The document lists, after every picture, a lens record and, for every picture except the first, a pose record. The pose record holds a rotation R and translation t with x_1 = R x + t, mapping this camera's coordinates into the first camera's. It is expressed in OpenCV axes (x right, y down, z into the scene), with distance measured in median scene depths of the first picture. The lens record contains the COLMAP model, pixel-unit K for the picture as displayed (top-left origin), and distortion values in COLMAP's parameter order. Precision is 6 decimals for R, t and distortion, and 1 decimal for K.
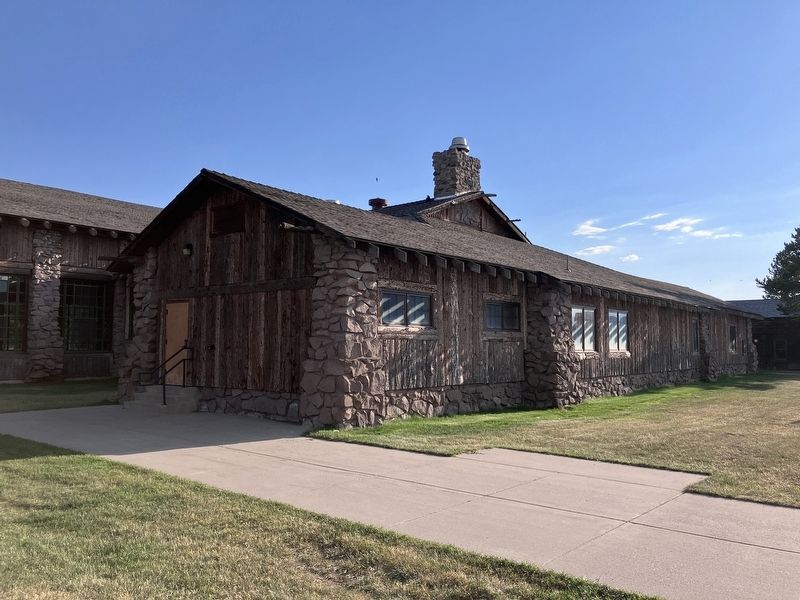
lens RADIAL K [[636.2, 0, 400.0], [0, 636.2, 300.0], [0, 0, 1]] dist [0.010122, -0.004798]
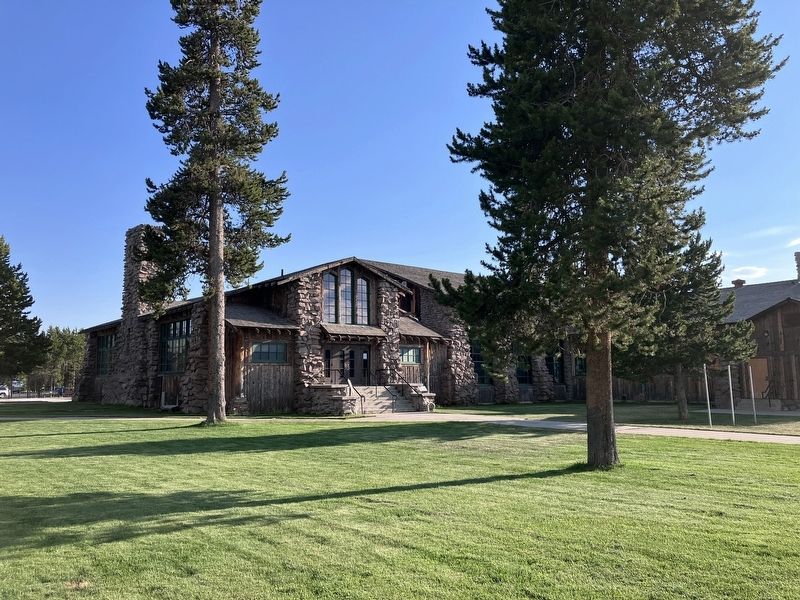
lens RADIAL K [[636.2, 0, 400.0], [0, 636.2, 300.0], [0, 0, 1]] dist [0.010122, -0.004798]
pose [[0.978887, -0.029909, -0.202202, -1.092199], [0.018648, 0.998179, -0.057368, -0.090666], [0.203550, 0.052386, 0.977662, -1.307740]]
